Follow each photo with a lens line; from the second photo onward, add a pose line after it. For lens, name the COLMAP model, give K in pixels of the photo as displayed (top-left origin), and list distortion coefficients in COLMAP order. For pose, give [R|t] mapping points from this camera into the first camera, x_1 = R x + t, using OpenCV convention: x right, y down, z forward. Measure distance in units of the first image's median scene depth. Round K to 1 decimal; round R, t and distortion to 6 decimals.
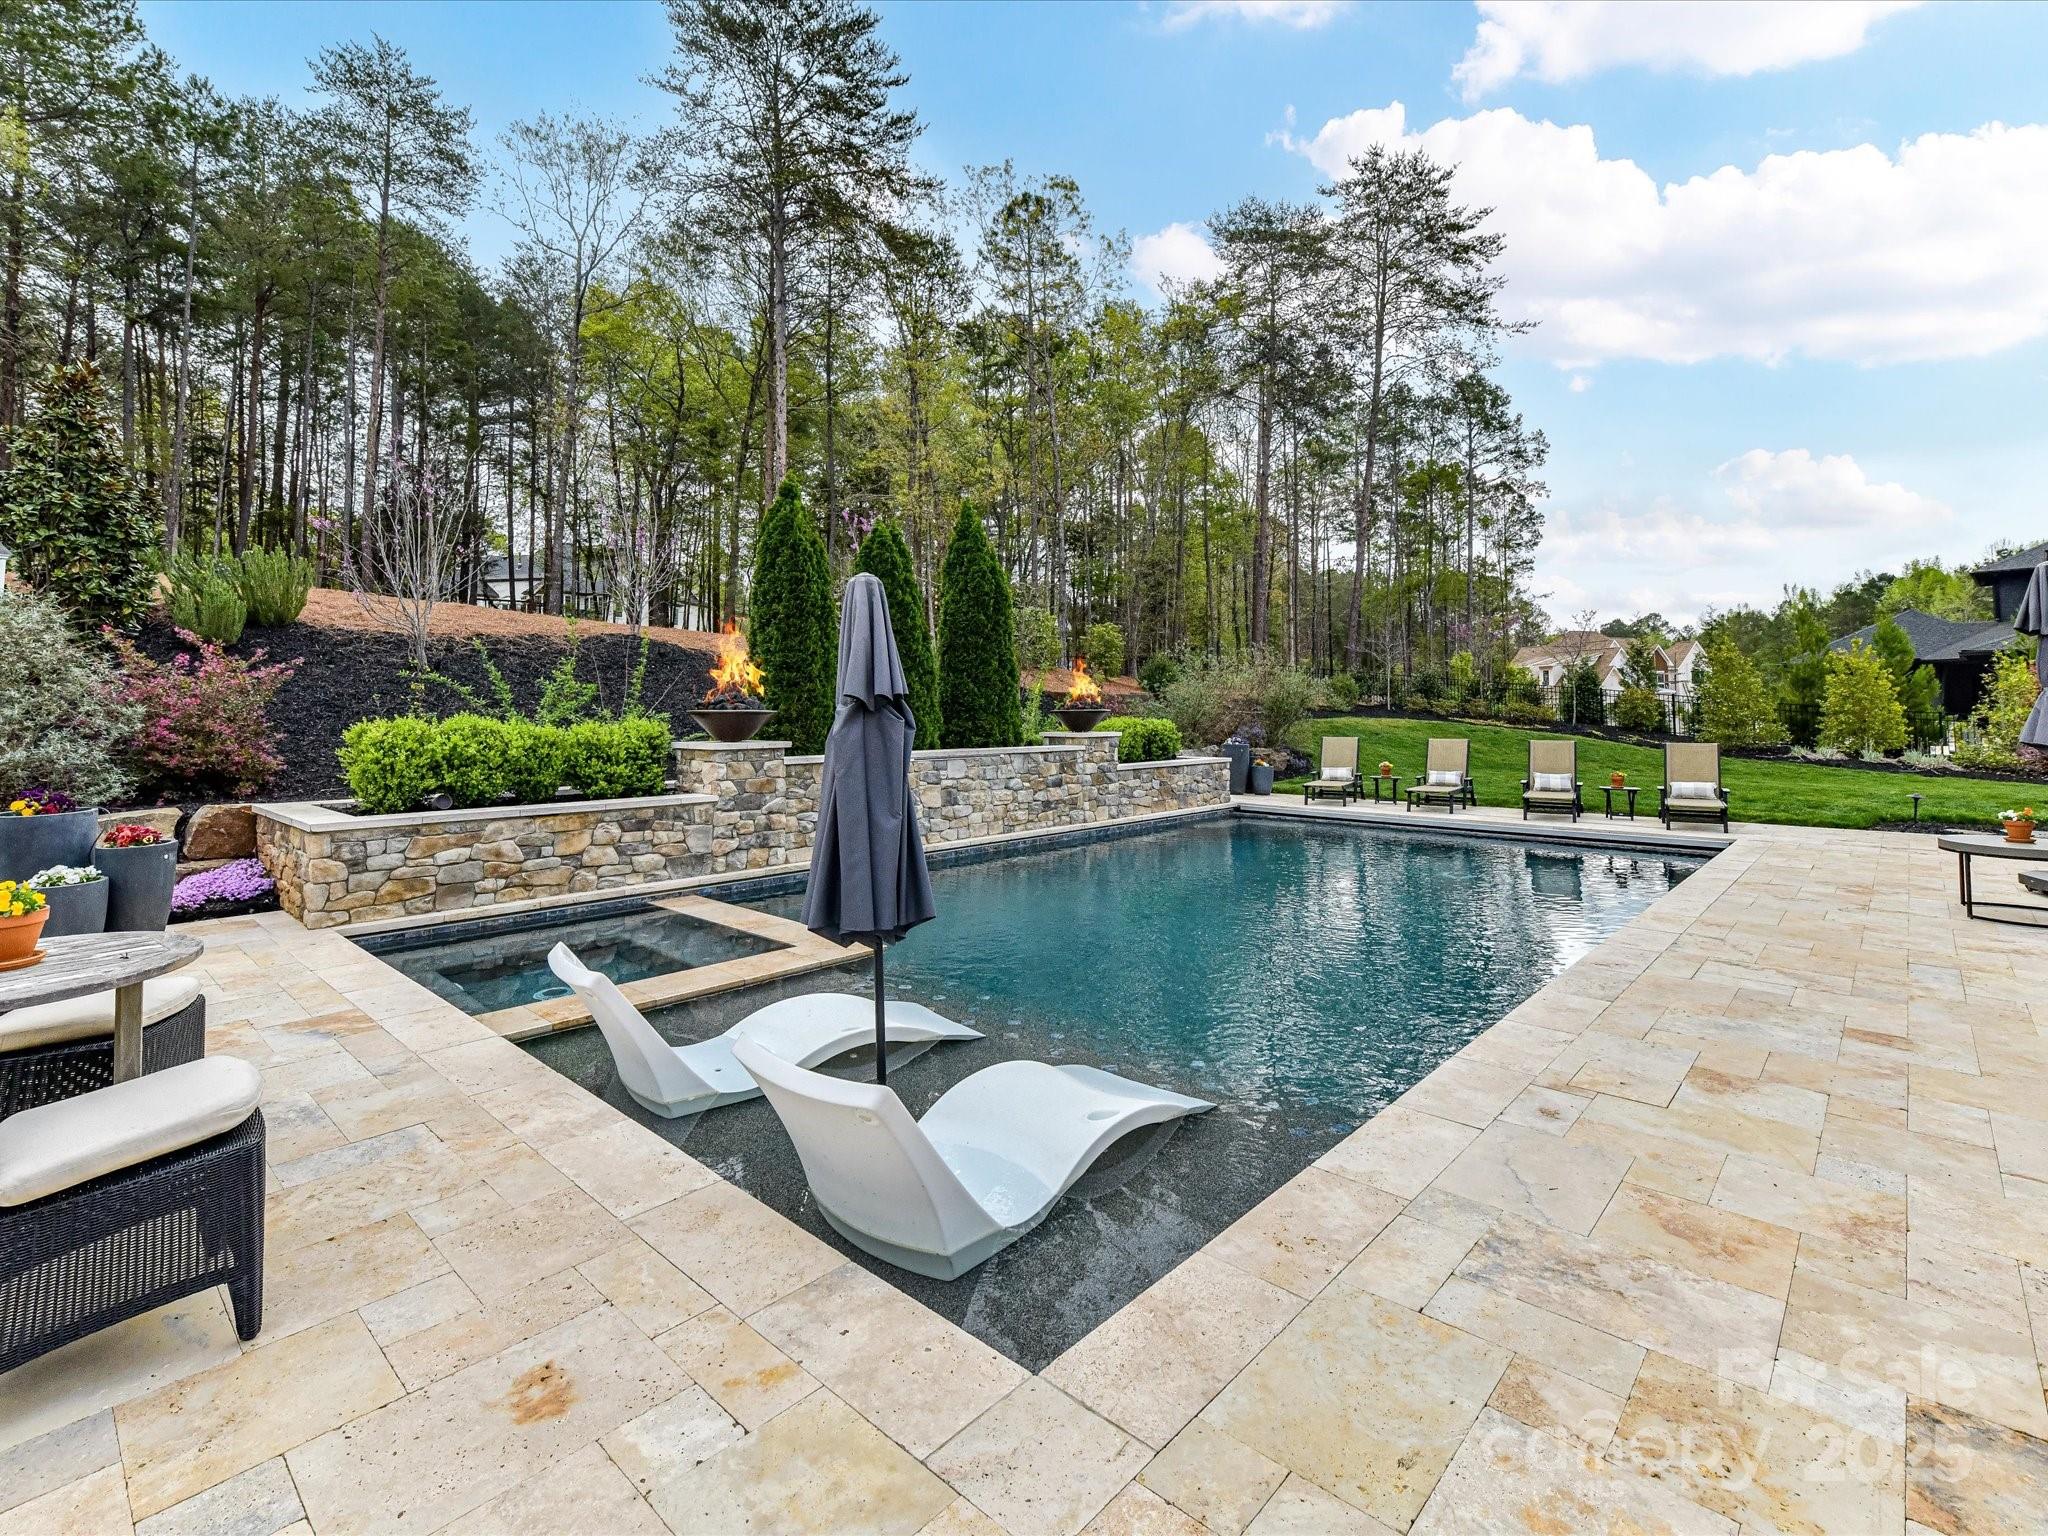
lens RADIAL K [[929.7, 0, 1025.2], [0, 929.7, 689.1], [0, 0, 1]] dist [0.012445, -0.000195]
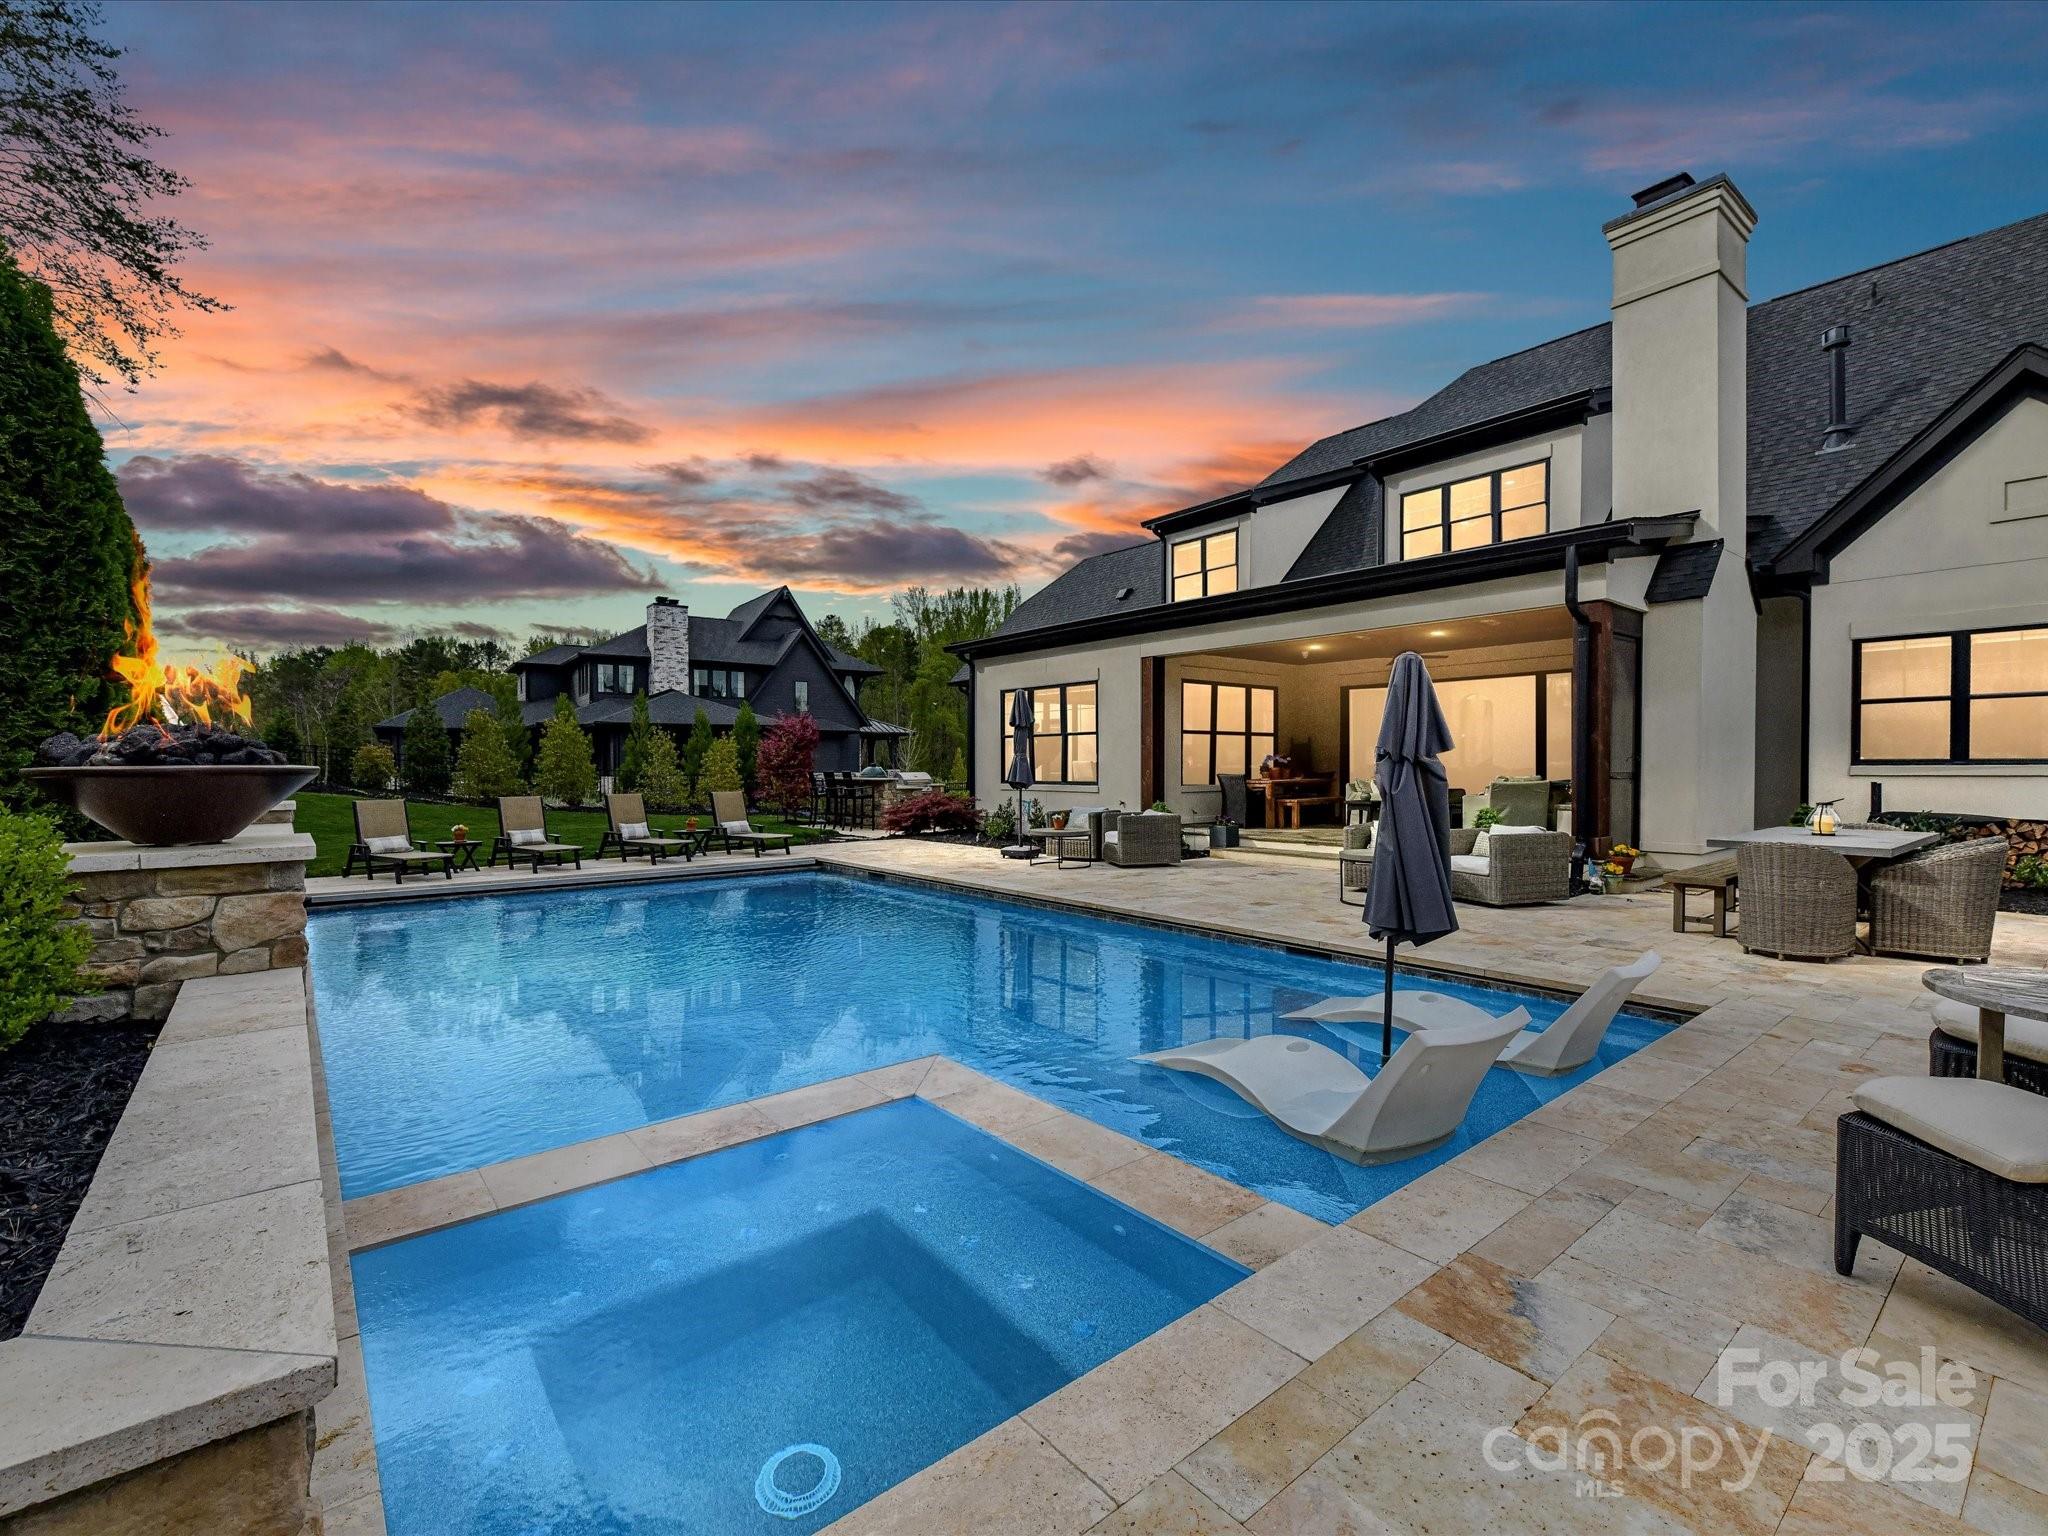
lens RADIAL K [[910.8, 0, 1033.7], [0, 910.8, 752.2], [0, 0, 1]] dist [0.015077, -0.000438]
pose [[0.131147, 0.019031, 0.991180, -0.650715], [-0.020738, 0.999650, -0.016449, 0.019845], [-0.991146, -0.018398, 0.131496, 0.588032]]
